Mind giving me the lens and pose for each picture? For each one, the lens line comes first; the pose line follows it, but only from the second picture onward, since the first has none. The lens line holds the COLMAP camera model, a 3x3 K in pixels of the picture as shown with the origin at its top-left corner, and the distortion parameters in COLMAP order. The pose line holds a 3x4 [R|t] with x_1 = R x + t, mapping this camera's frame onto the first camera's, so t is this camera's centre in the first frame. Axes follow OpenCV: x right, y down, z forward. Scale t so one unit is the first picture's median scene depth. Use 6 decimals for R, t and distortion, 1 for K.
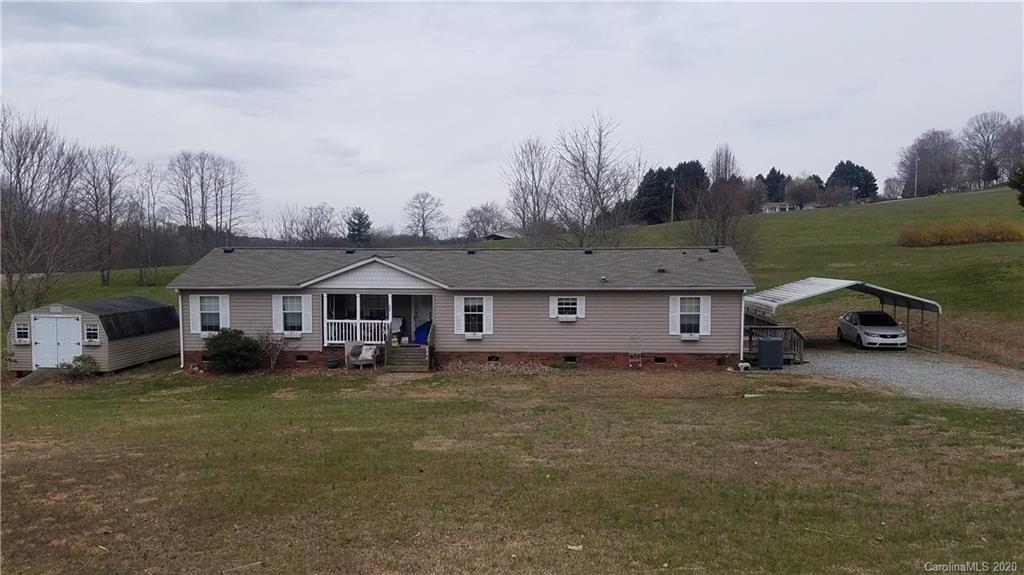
lens RADIAL K [[965.9, 0, 510.0], [0, 965.9, 306.6], [0, 0, 1]] dist [0.205841, -0.353688]
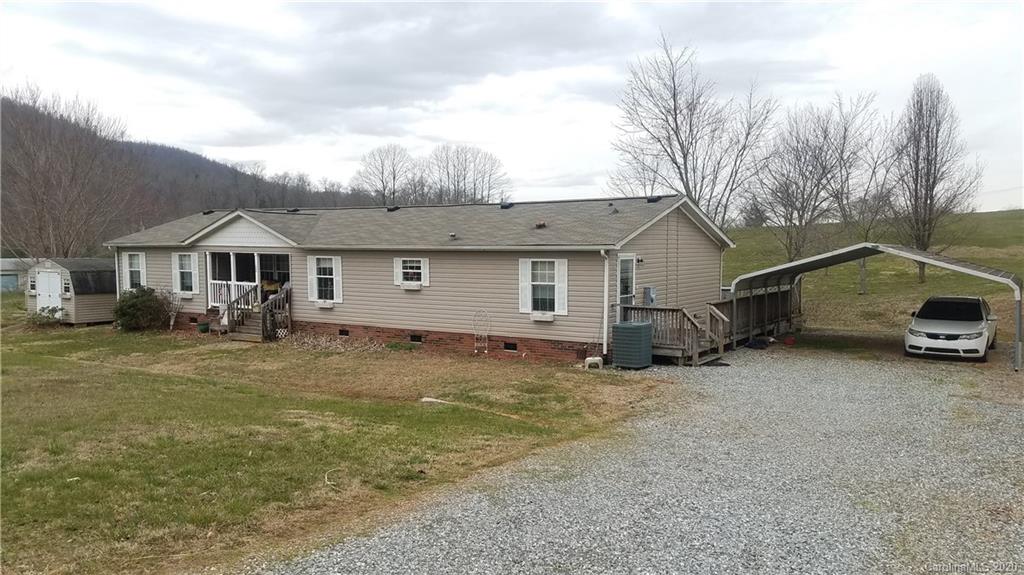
lens RADIAL K [[965.9, 0, 510.0], [0, 965.9, 306.6], [0, 0, 1]] dist [0.205841, -0.353688]
pose [[0.801142, 0.038071, -0.597262, 0.595773], [-0.035767, 0.999237, 0.015718, 0.013757], [0.597404, 0.008770, 0.801892, 0.420333]]
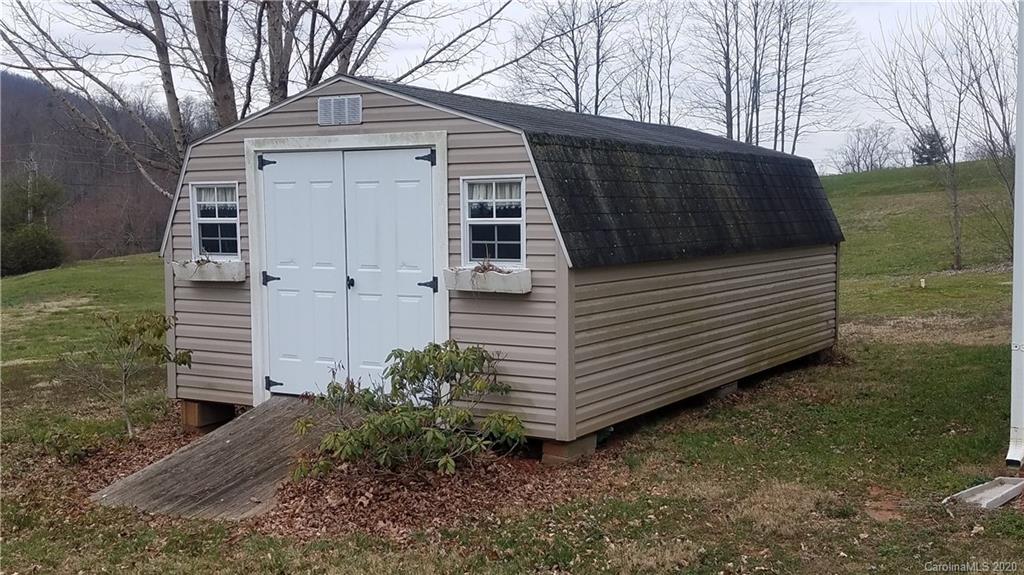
lens RADIAL K [[965.9, 0, 510.0], [0, 965.9, 306.6], [0, 0, 1]] dist [0.205841, -0.353688]
pose [[0.891211, 0.027775, -0.452739, -0.331452], [-0.017875, 0.999499, 0.026133, 0.036176], [0.453237, -0.015198, 0.891260, 0.826522]]
